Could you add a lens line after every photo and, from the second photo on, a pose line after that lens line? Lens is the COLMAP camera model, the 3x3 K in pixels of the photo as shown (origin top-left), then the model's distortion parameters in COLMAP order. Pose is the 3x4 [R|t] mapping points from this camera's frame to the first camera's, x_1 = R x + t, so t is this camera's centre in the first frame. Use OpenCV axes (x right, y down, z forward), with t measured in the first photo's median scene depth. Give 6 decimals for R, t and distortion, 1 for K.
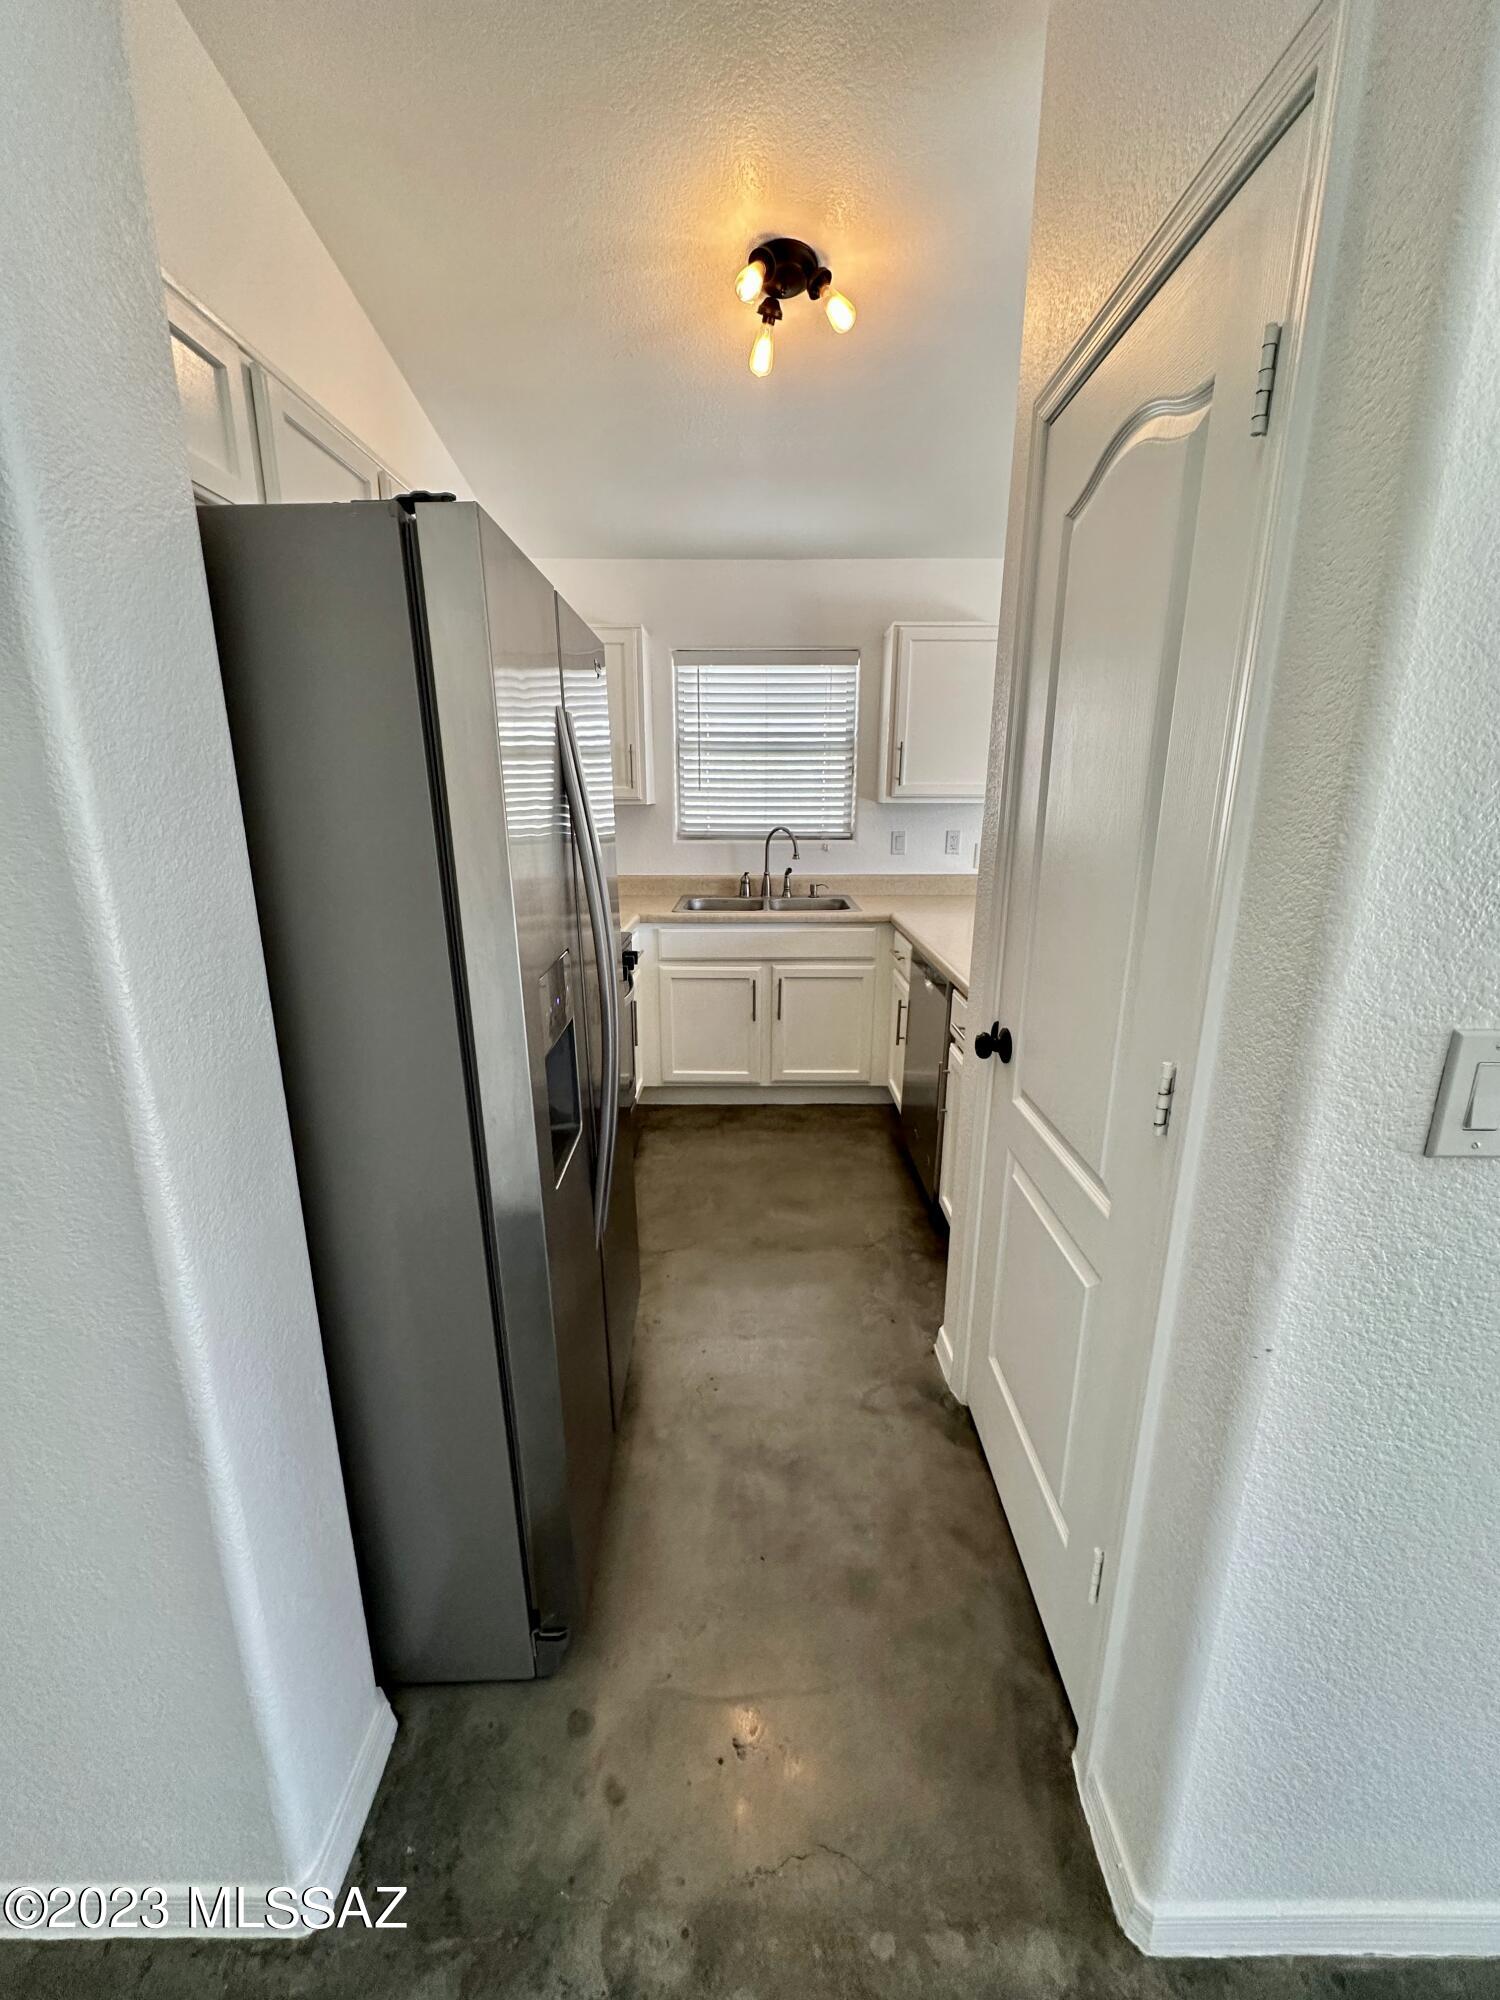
lens RADIAL K [[797.5, 0, 747.9], [0, 797.5, 999.9], [0, 0, 1]] dist [-0.002470, 0.000714]
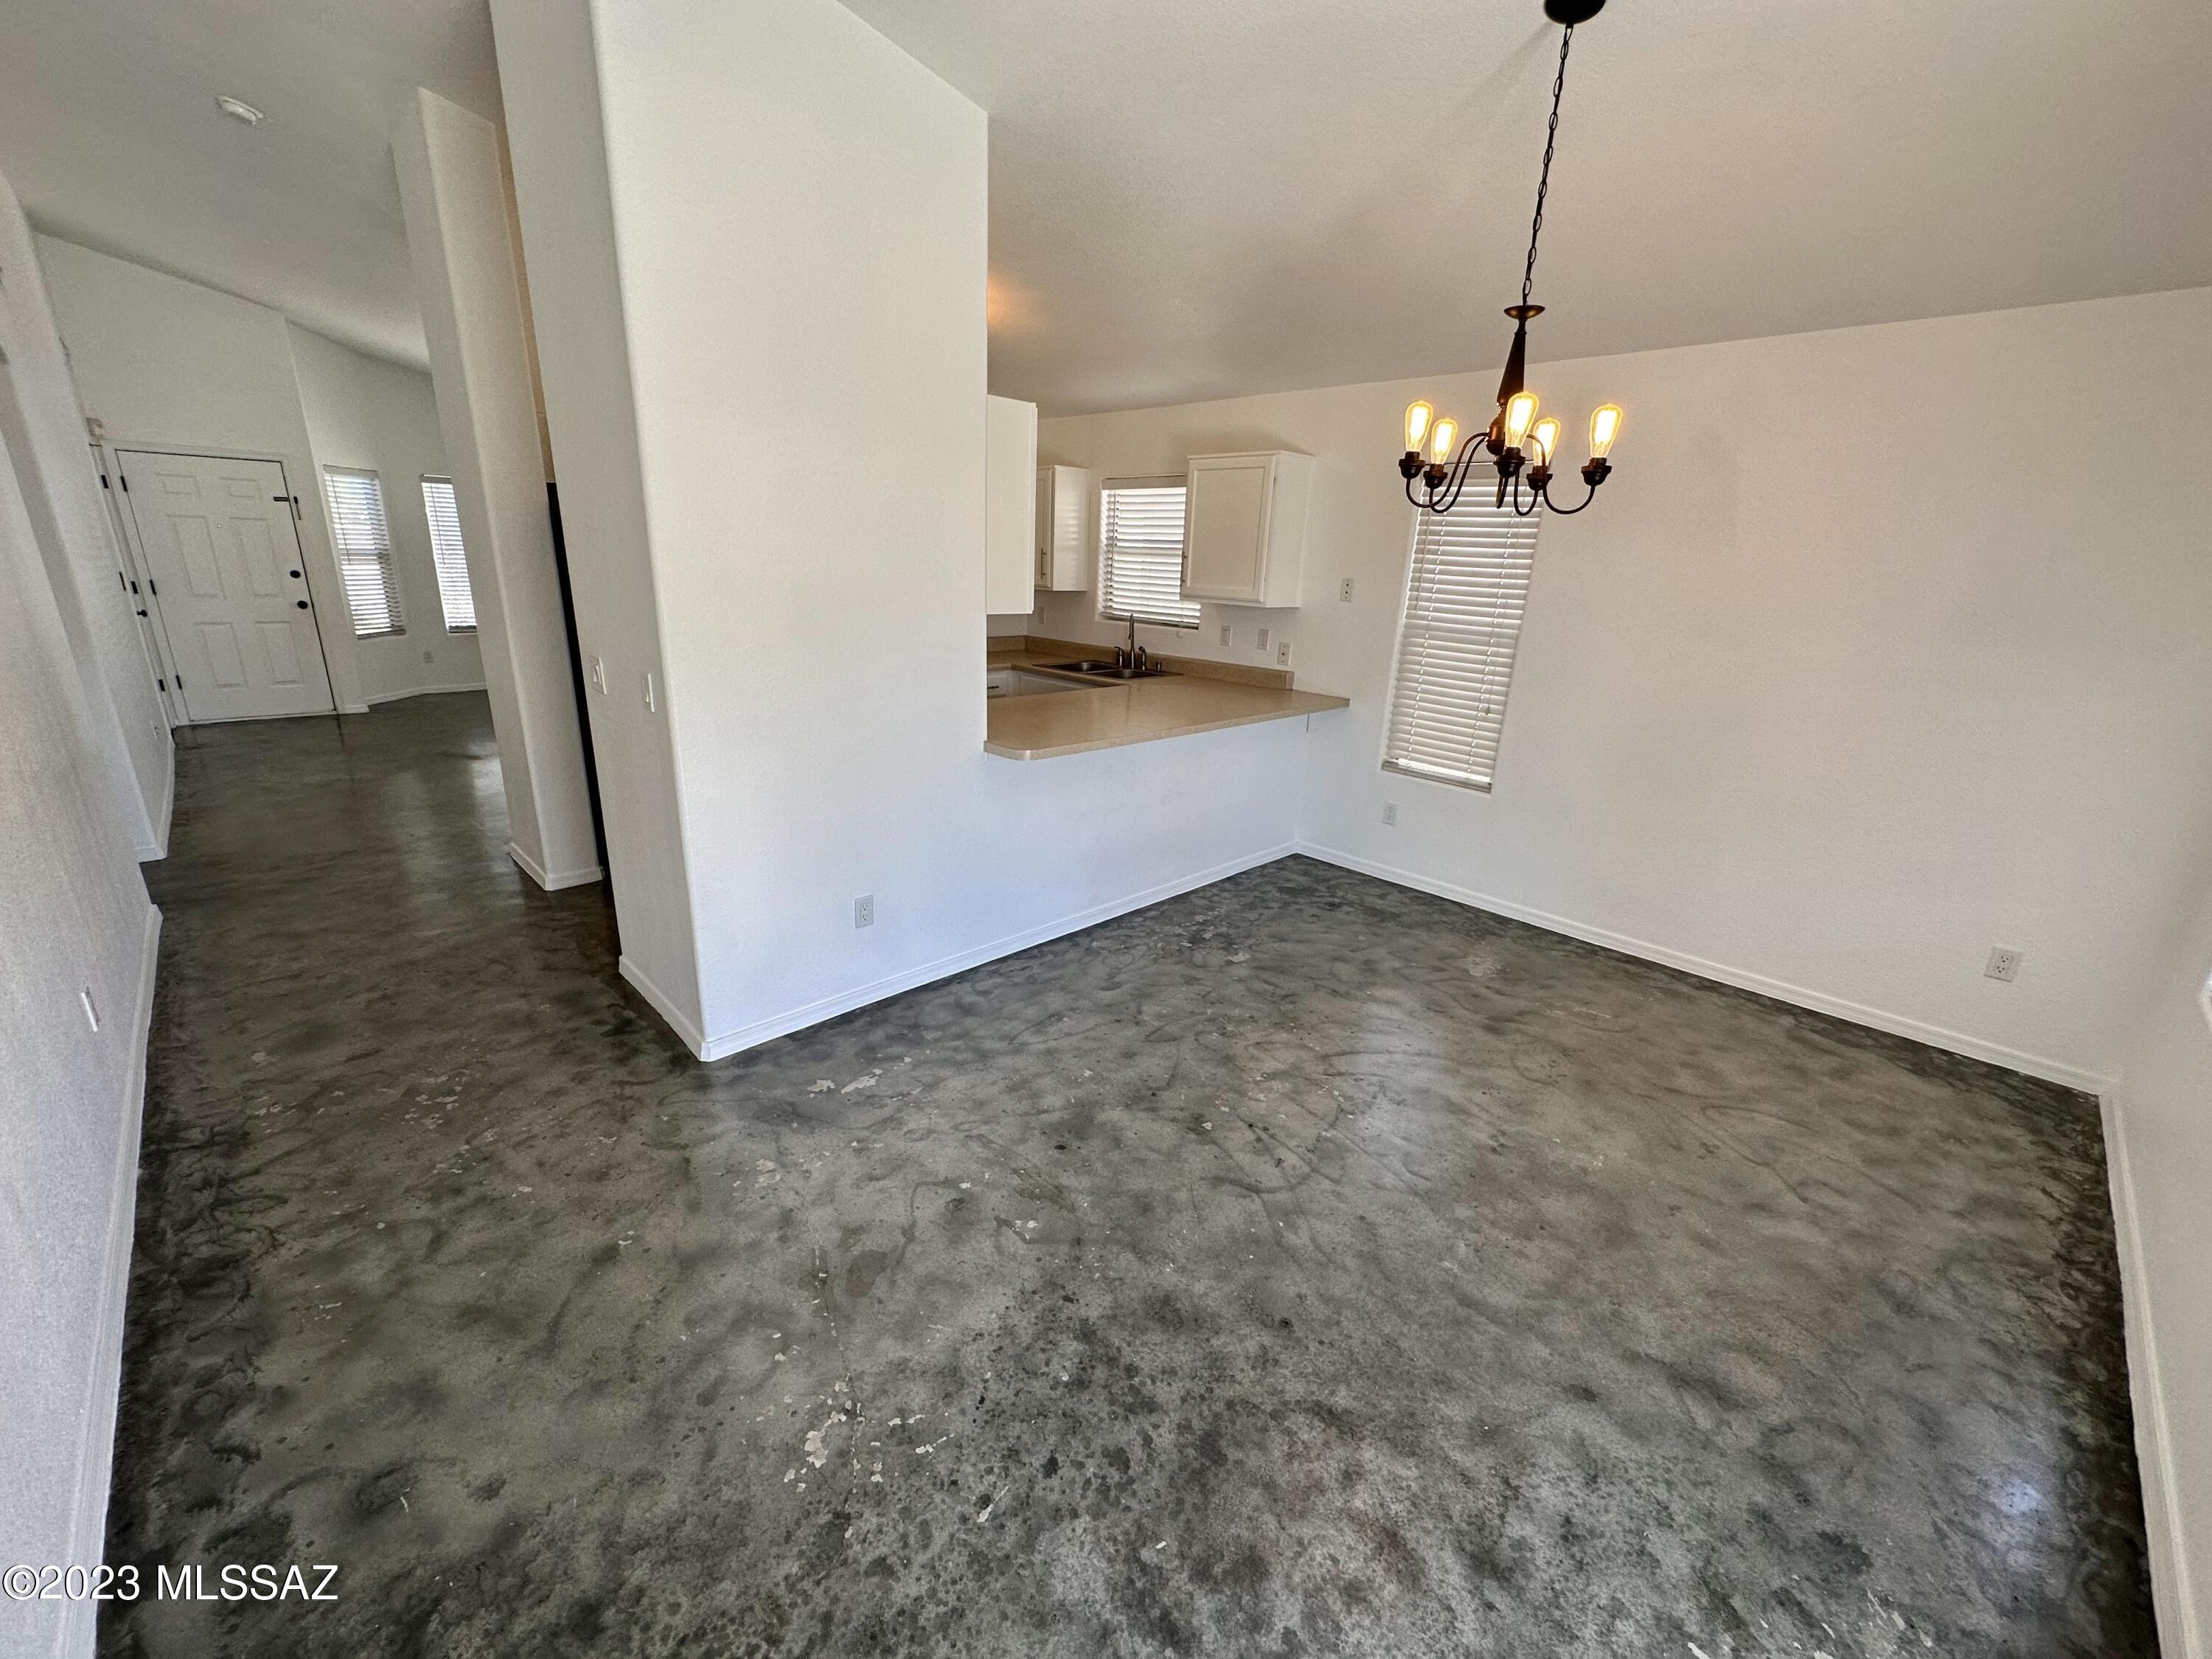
lens RADIAL K [[882.0, 0, 1103.3], [0, 882.0, 832.7], [0, 0, 1]] dist [-0.002470, 0.000714]
pose [[0.700232, 0.243539, -0.671092, 1.041110], [-0.220405, 0.967842, 0.121255, -0.031685], [0.679042, 0.063005, 0.731391, -0.071449]]
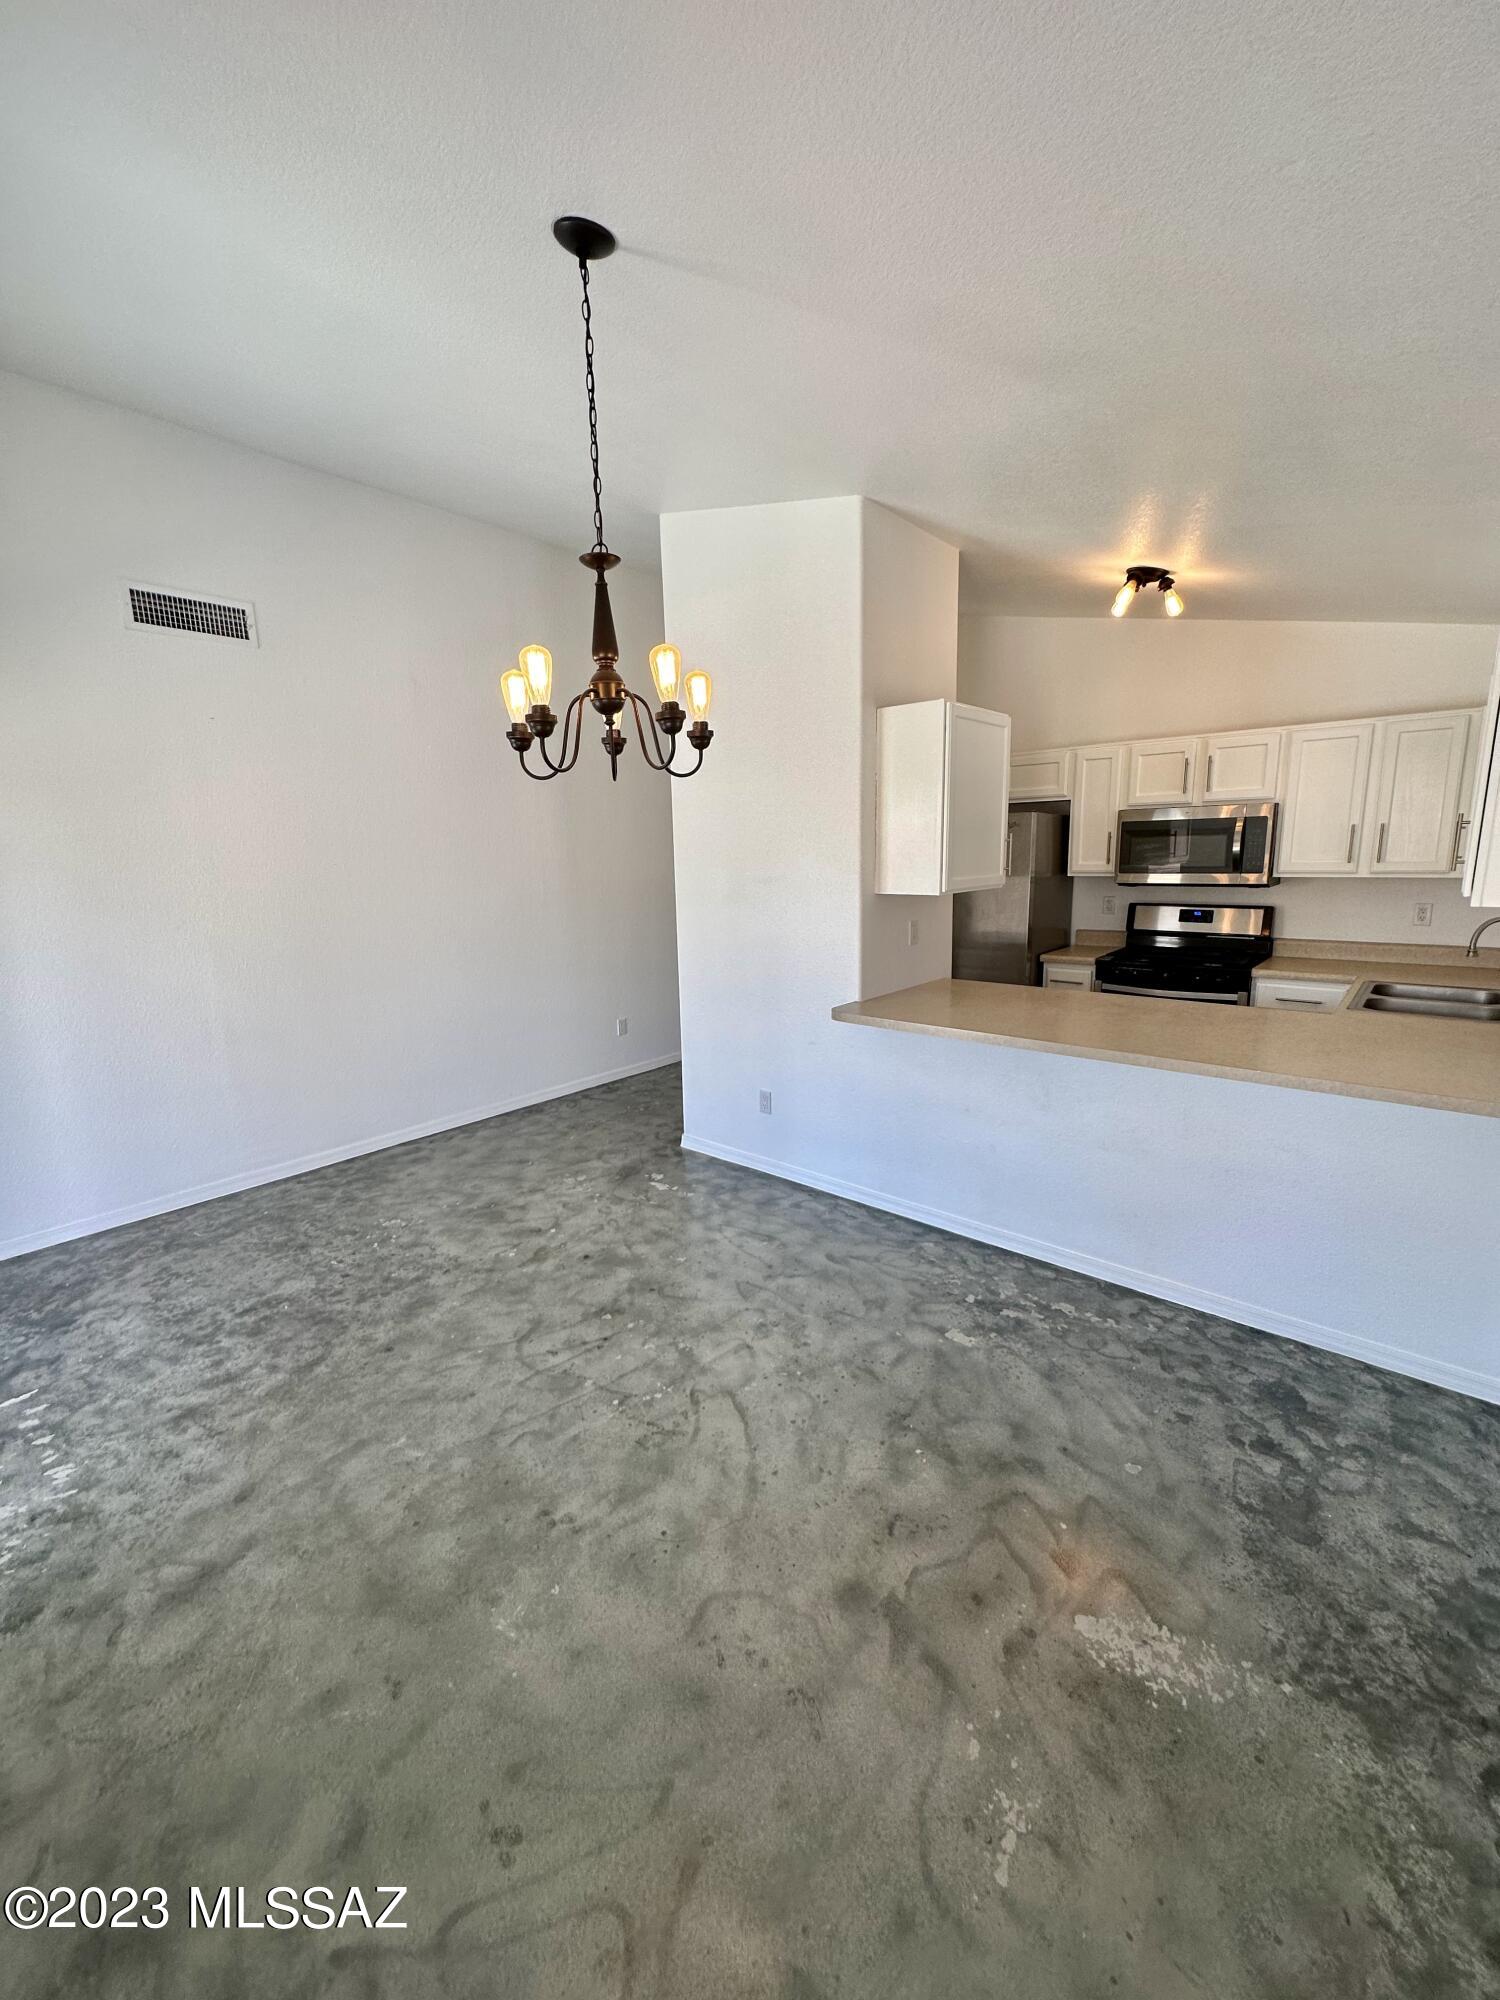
lens RADIAL K [[797.5, 0, 747.9], [0, 797.5, 999.9], [0, 0, 1]] dist [-0.002470, 0.000714]
pose [[-0.652313, 0.160759, -0.740705, 1.097133], [-0.168483, 0.922045, 0.348493, -0.280483], [0.738986, 0.352123, -0.574377, 0.899848]]
